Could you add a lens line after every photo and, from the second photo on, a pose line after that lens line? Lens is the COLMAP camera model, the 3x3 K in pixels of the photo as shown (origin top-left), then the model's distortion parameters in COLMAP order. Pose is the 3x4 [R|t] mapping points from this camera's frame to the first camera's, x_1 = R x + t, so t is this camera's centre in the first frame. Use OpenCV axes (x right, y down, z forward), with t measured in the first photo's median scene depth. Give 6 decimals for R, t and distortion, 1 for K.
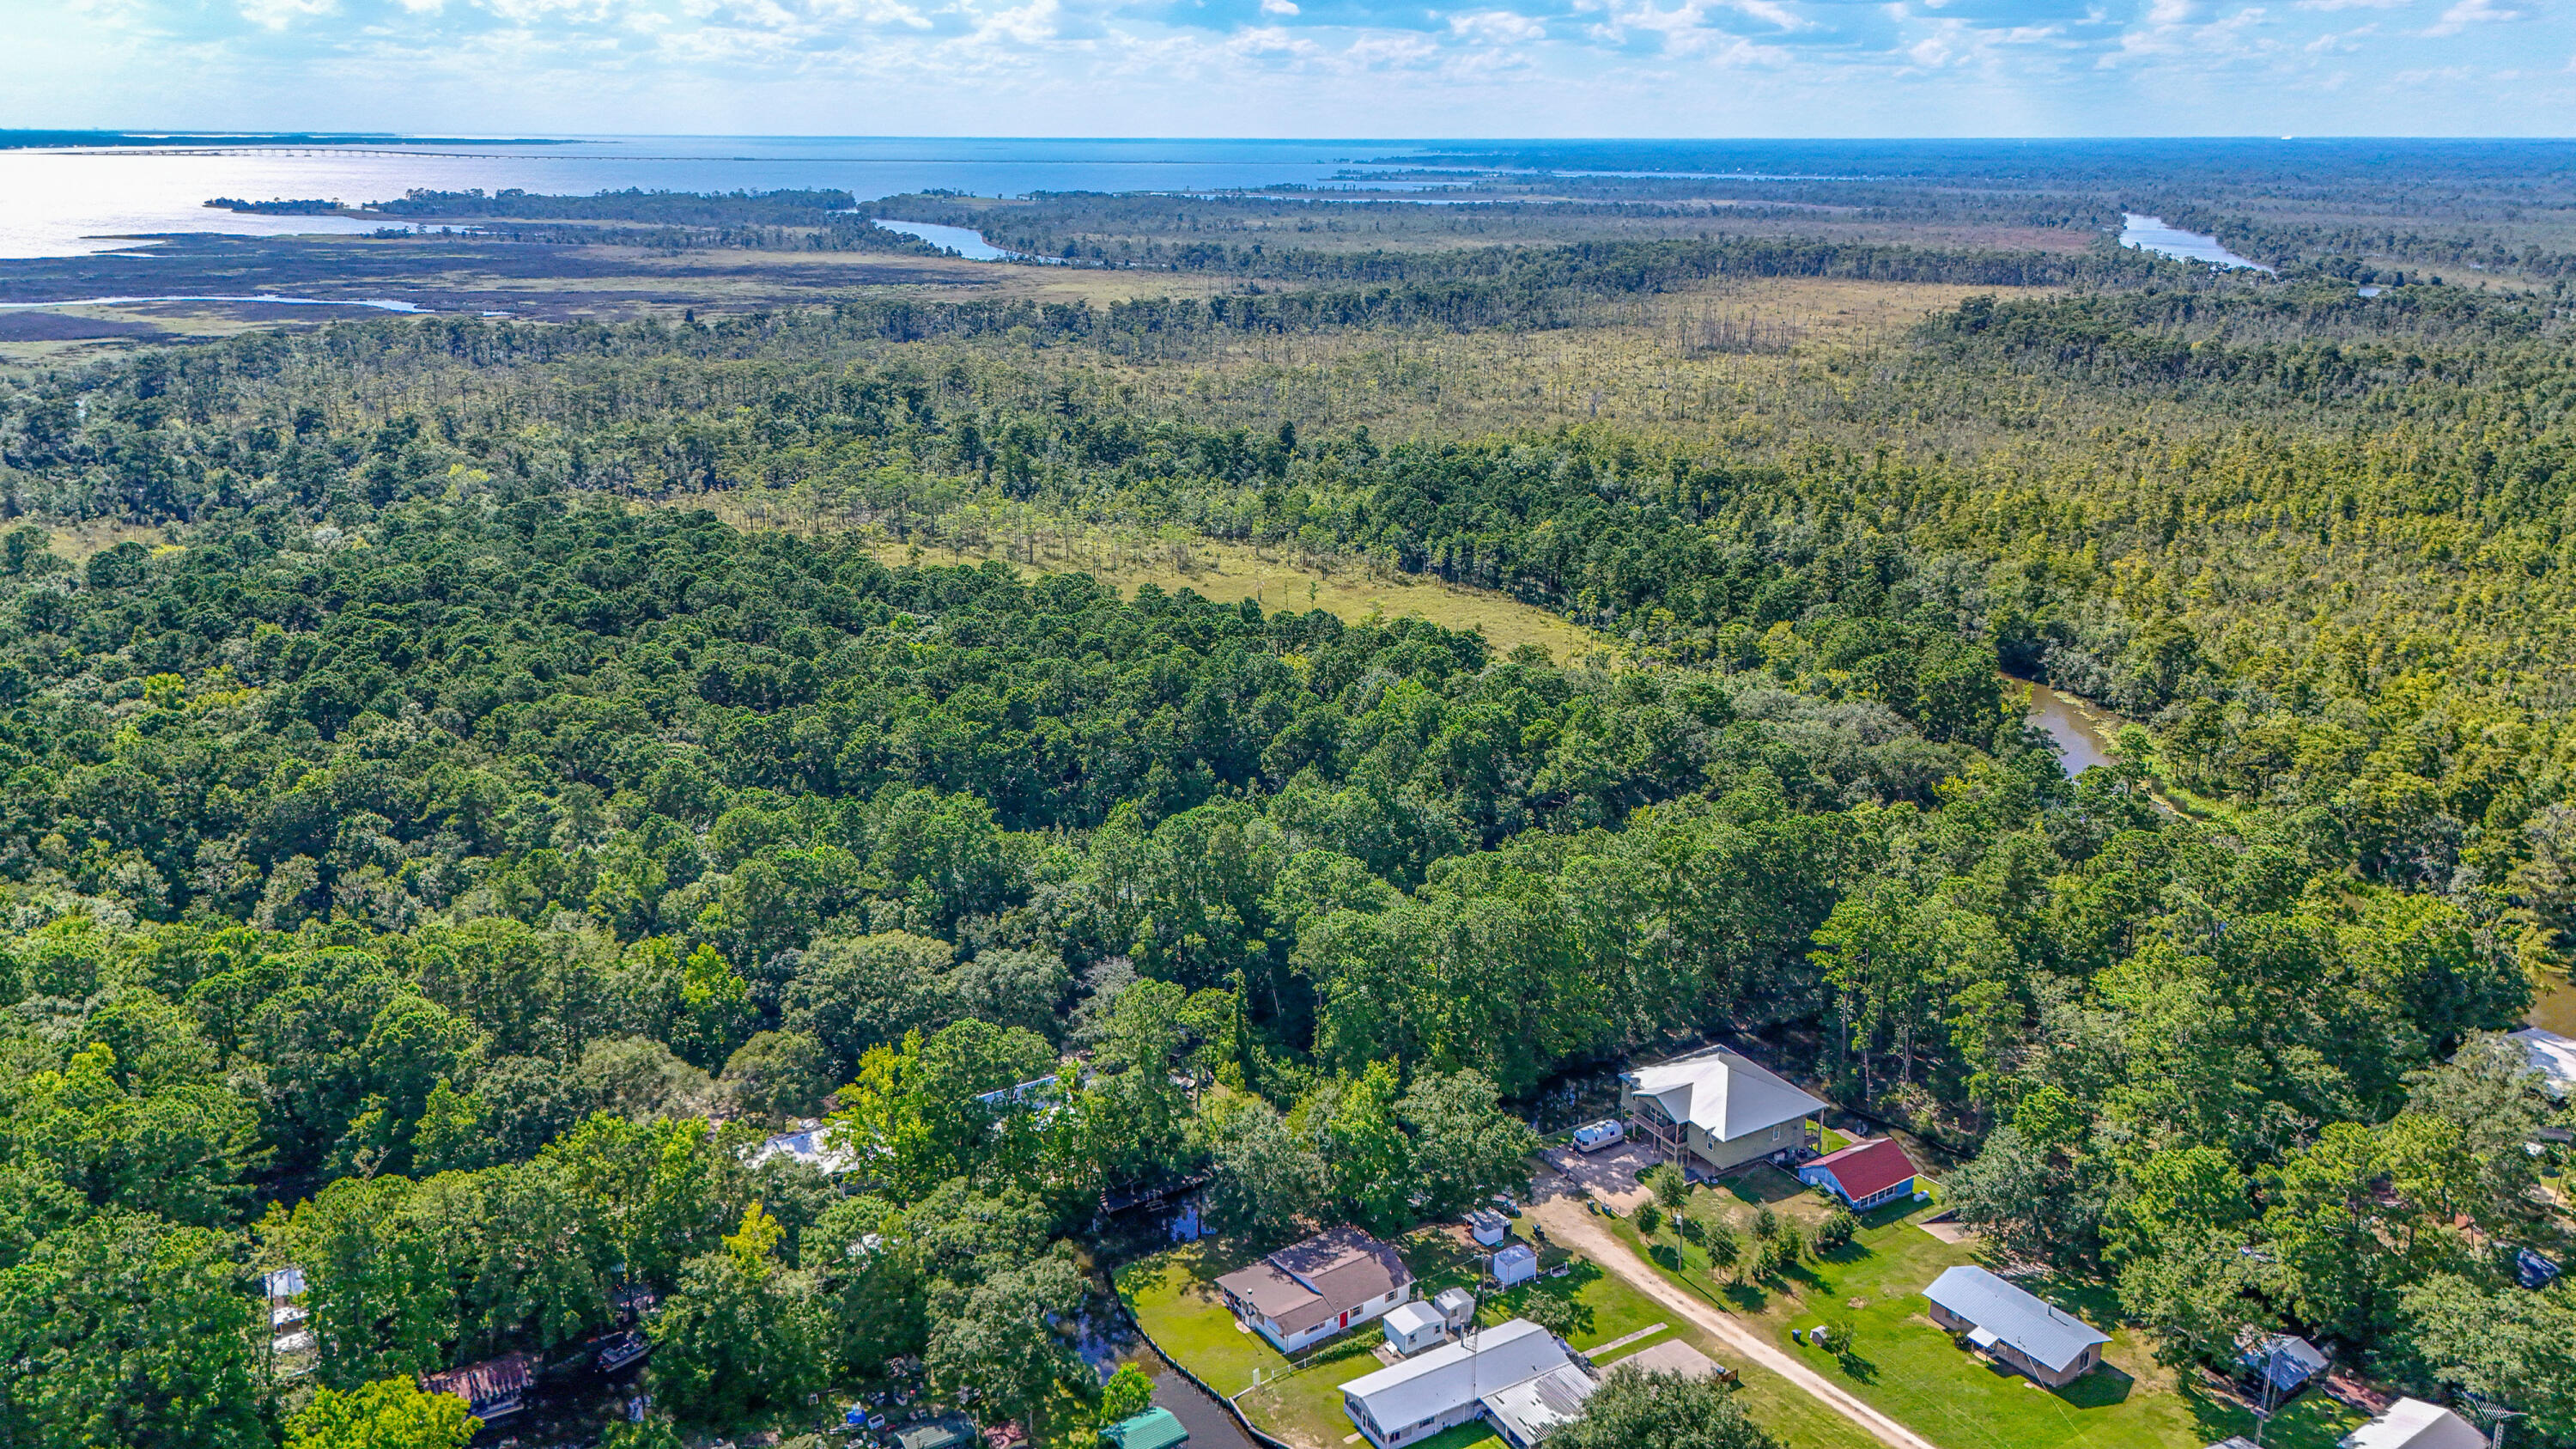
lens RADIAL K [[1900.2, 0, 1283.5], [0, 1900.2, 708.3], [0, 0, 1]] dist [0.075611, -0.075008]
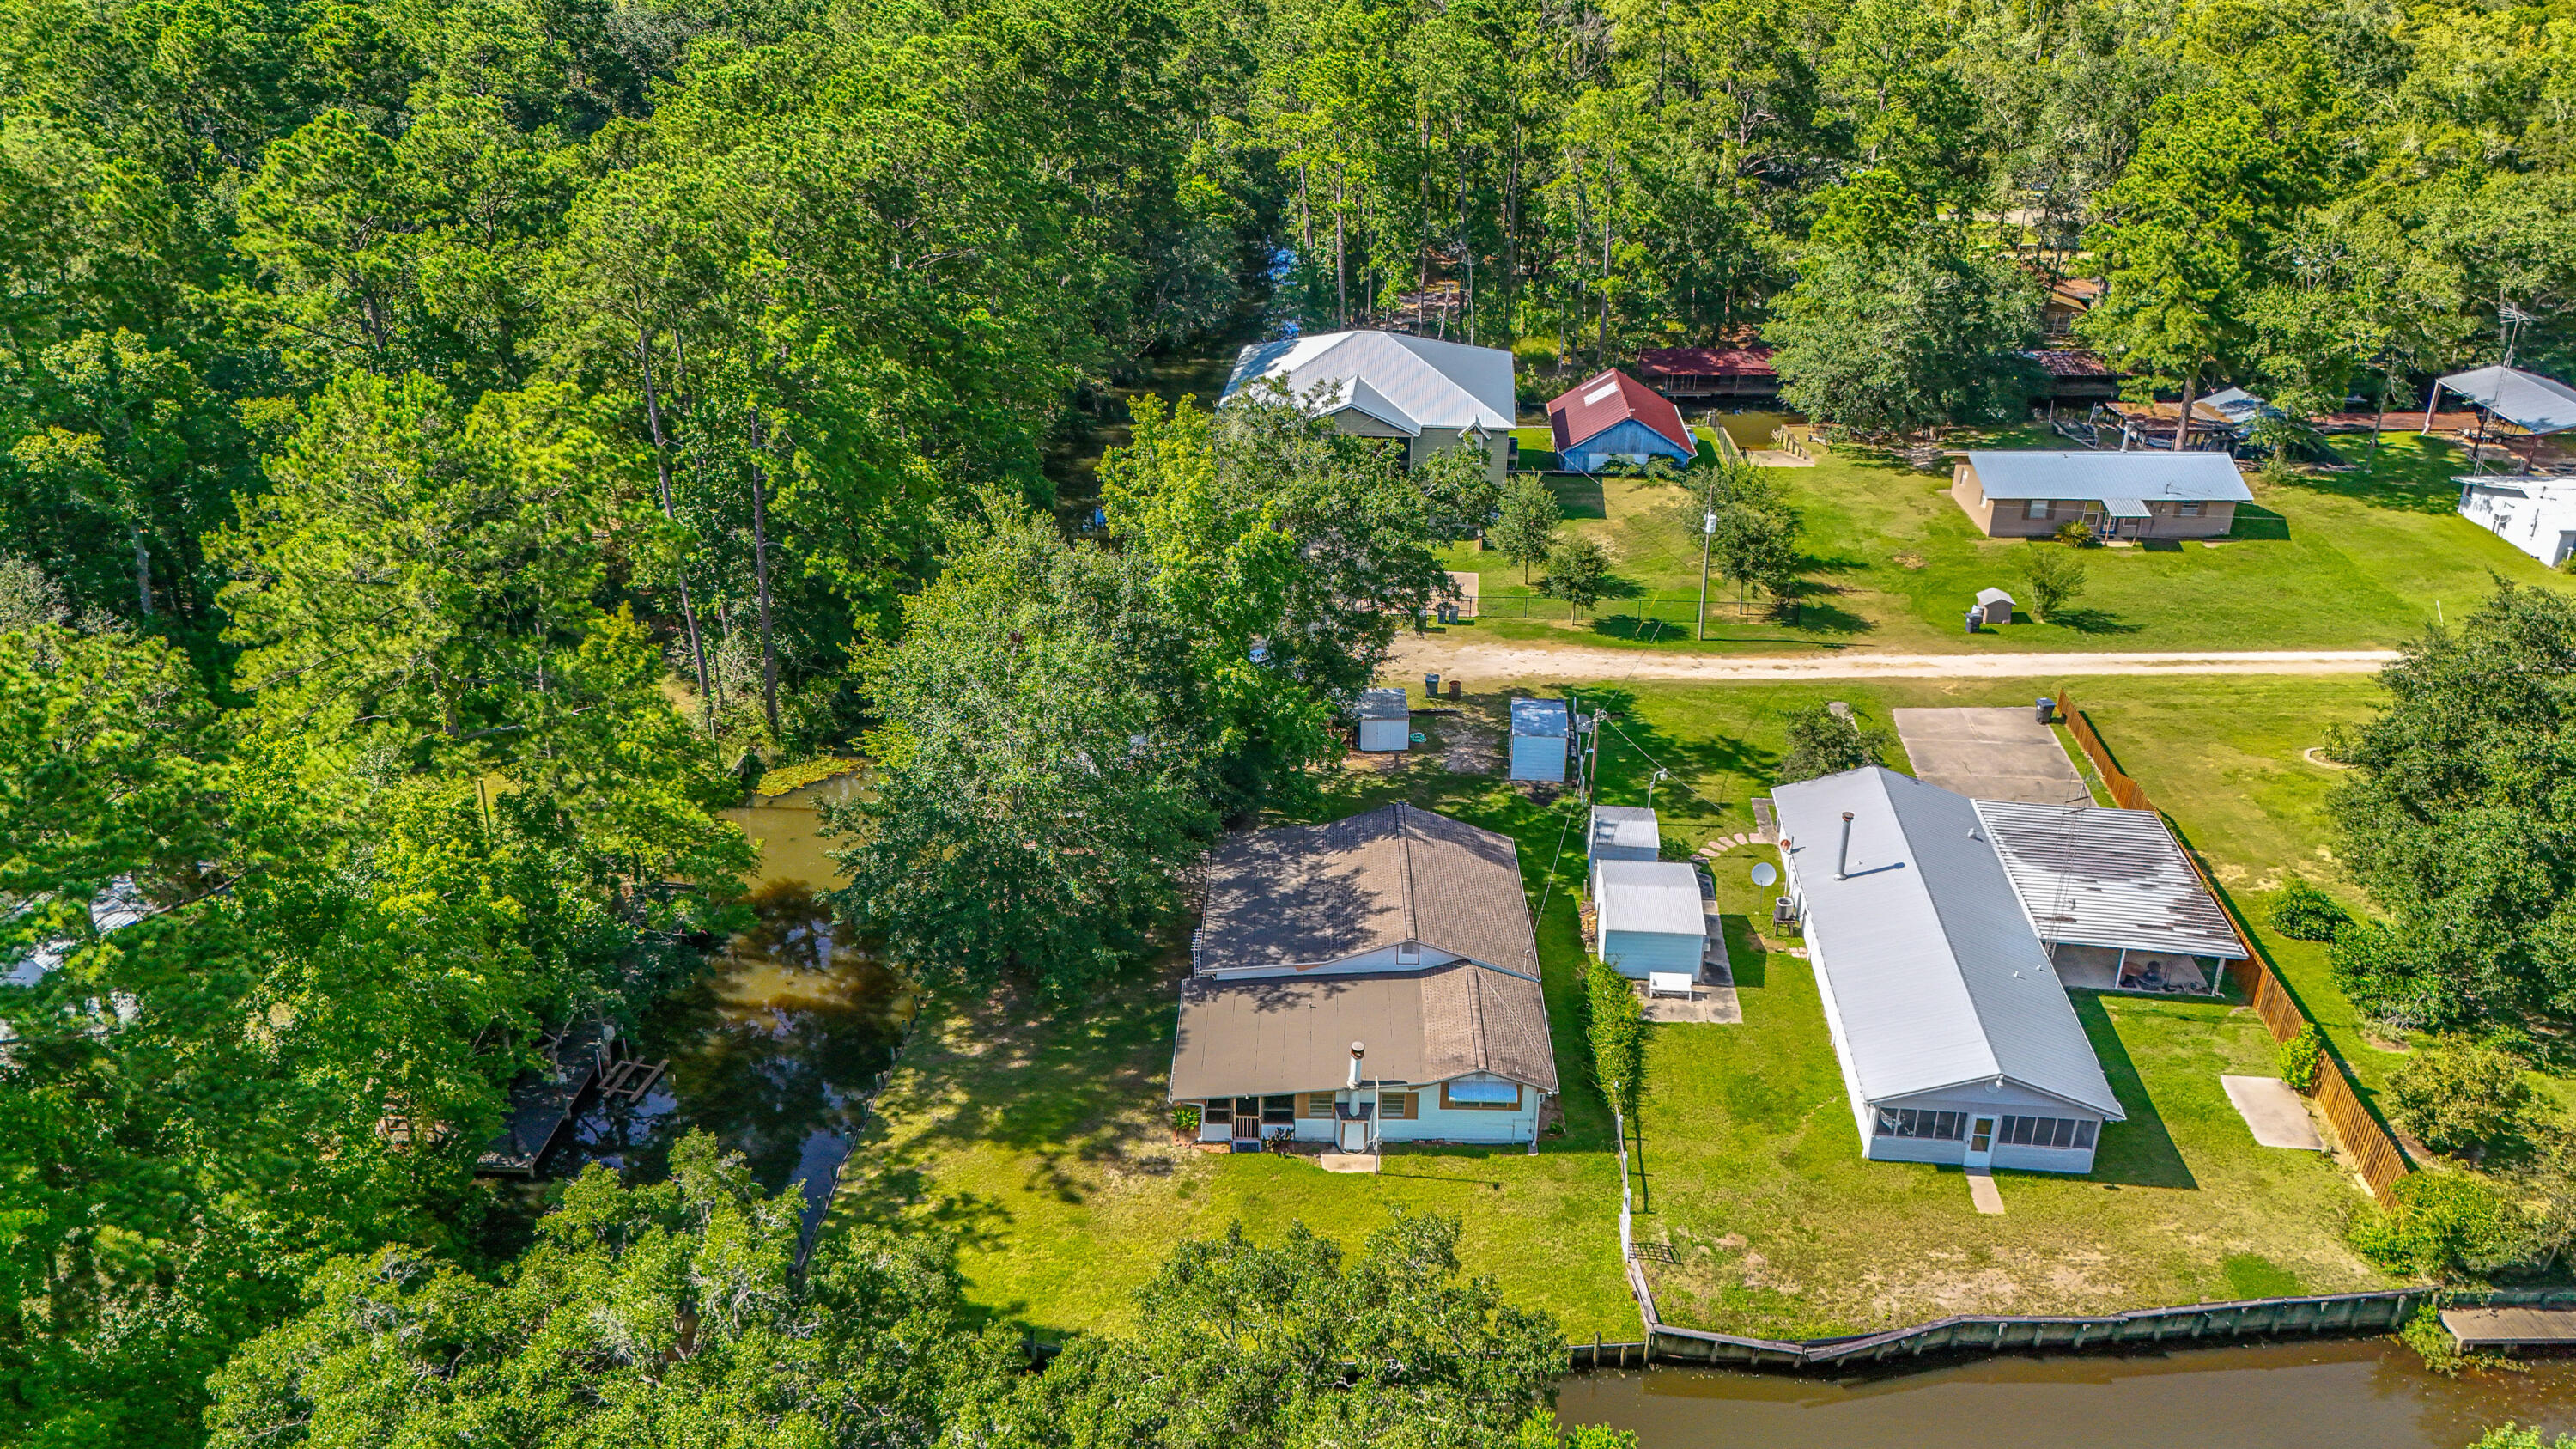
lens RADIAL K [[1900.2, 0, 1283.5], [0, 1900.2, 708.3], [0, 0, 1]] dist [0.075611, -0.075008]
pose [[0.588154, -0.351030, 0.728596, -0.217953], [0.232436, 0.936253, 0.263444, 0.148368], [-0.774627, 0.014406, 0.632254, 0.733541]]
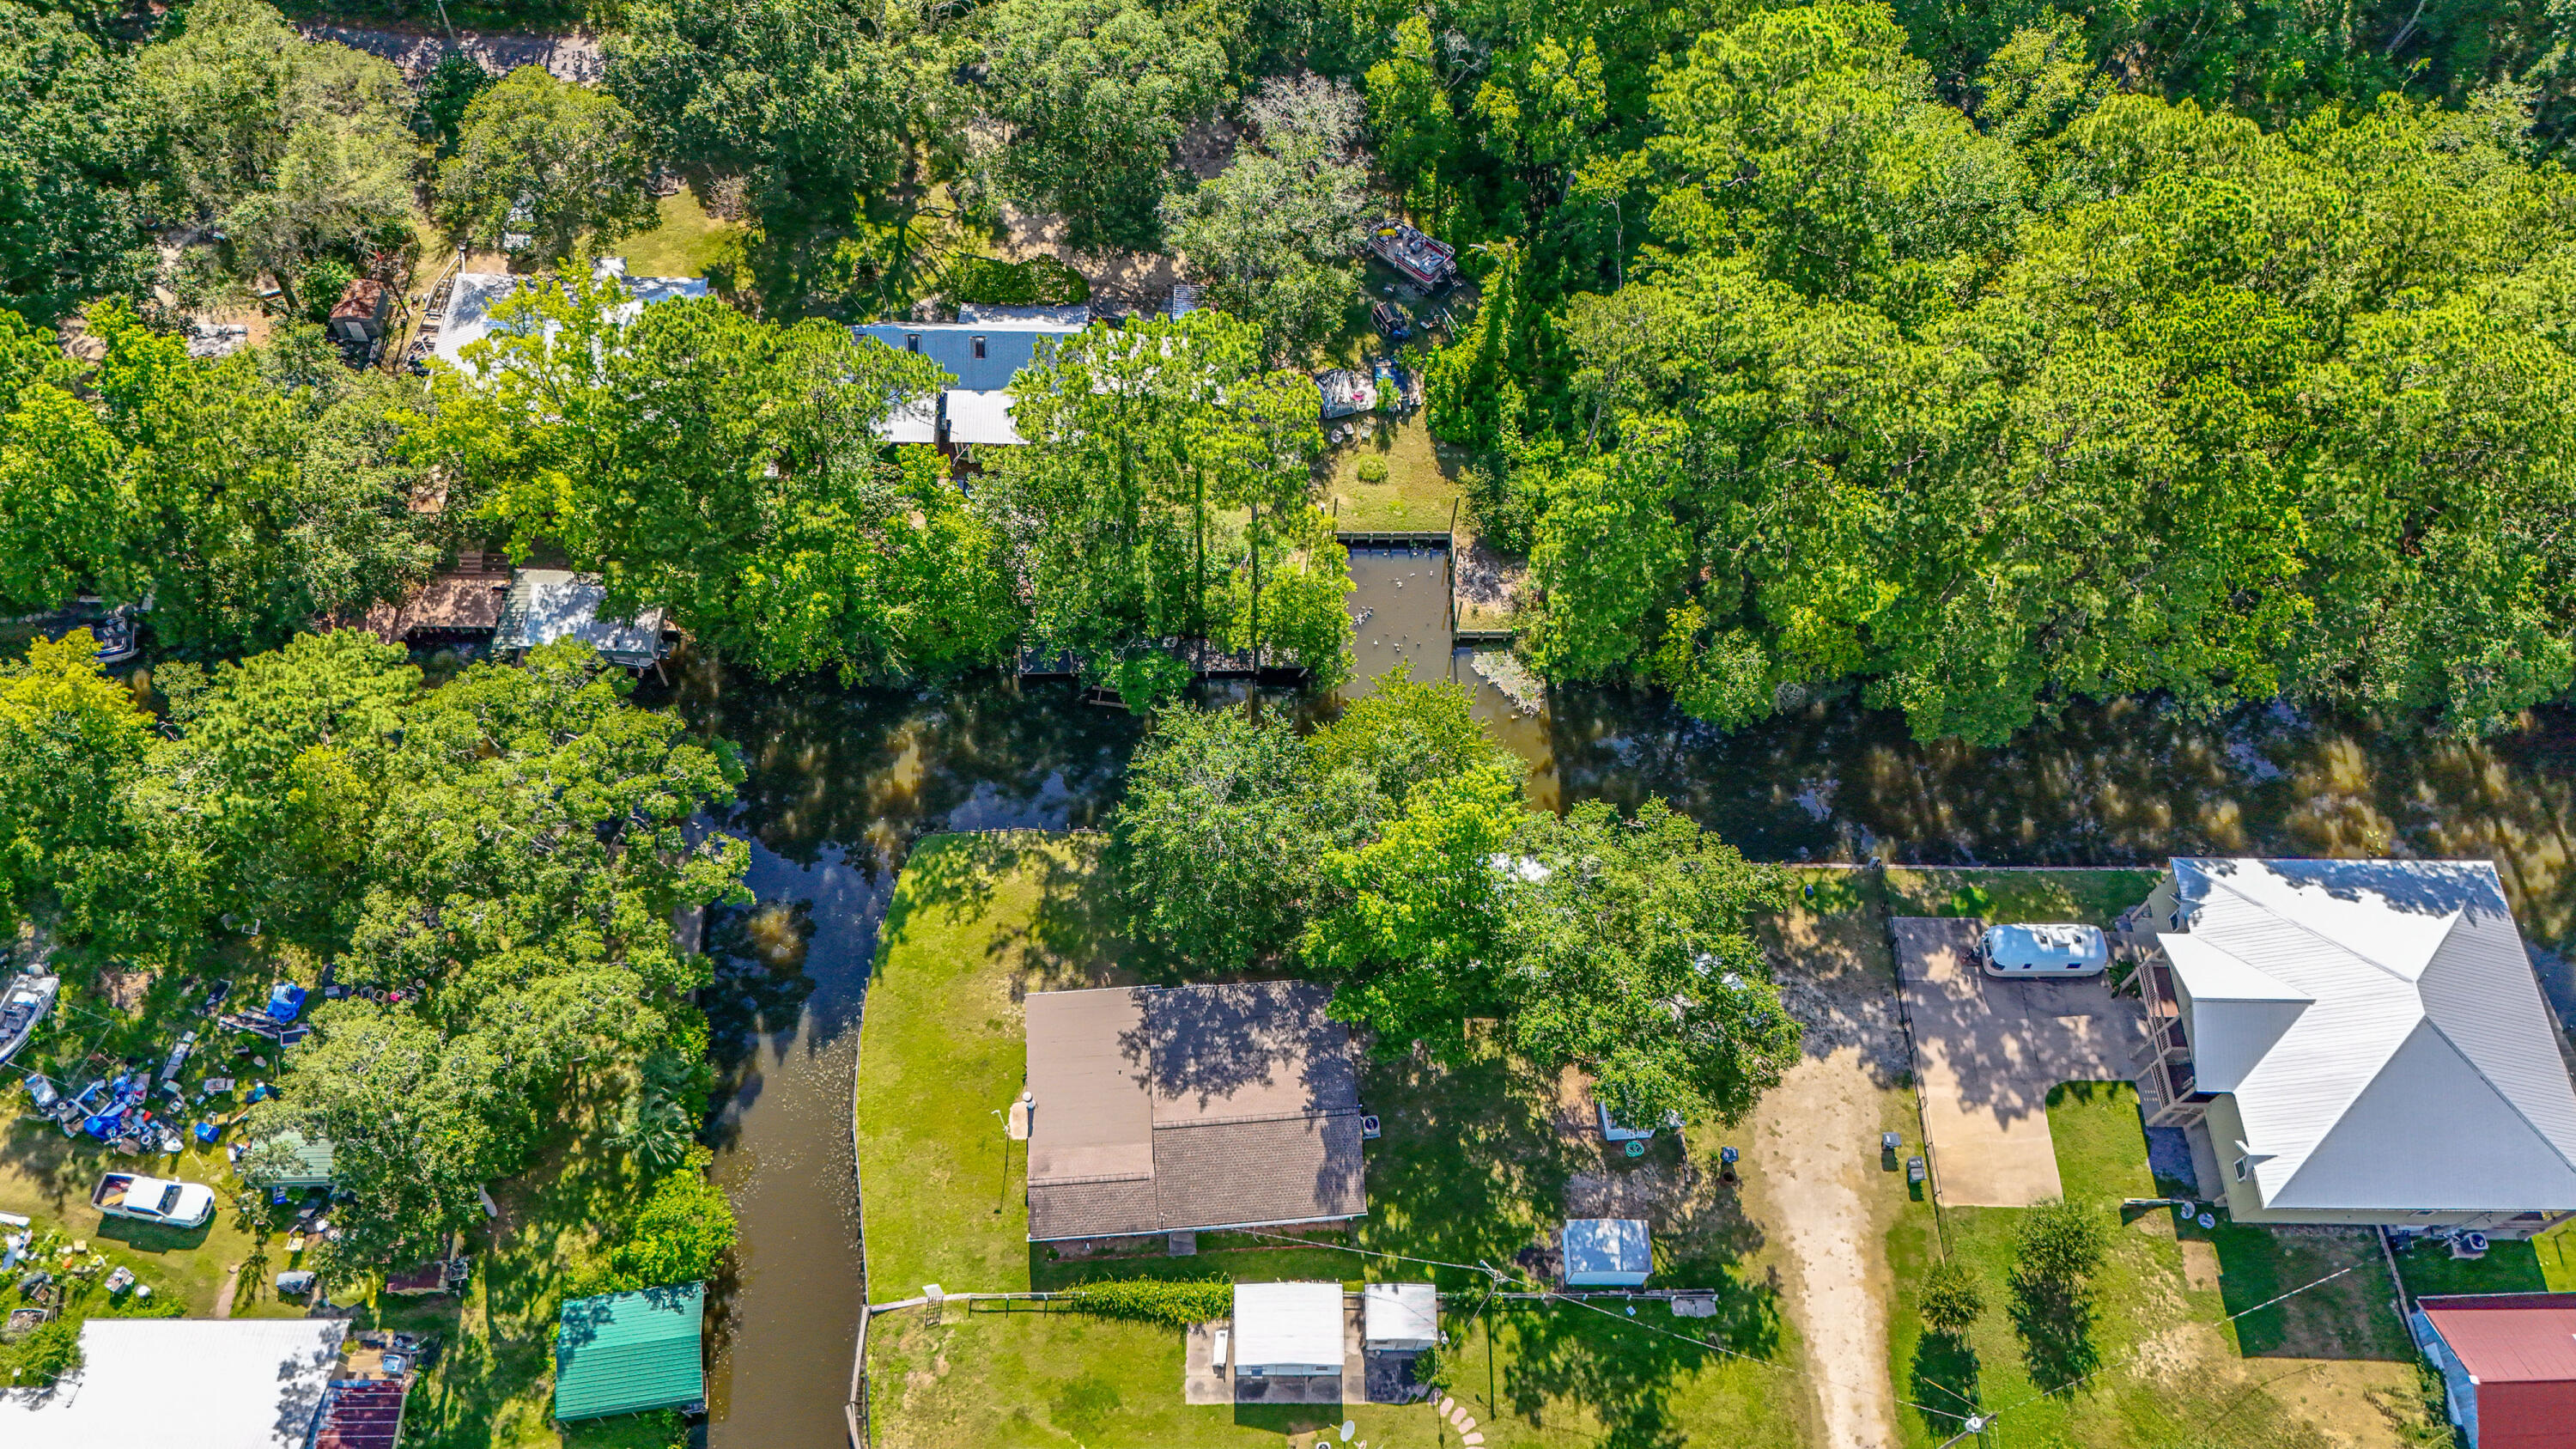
lens RADIAL K [[1759.4, 0, 1288.0], [0, 1759.4, 724.5], [0, 0, 1]] dist [0.059076, -0.056255]
pose [[0.860238, 0.453888, -0.232330, 0.092357], [-0.164496, 0.678320, 0.716117, -0.085273], [0.482631, -0.577814, 0.658179, 0.719705]]
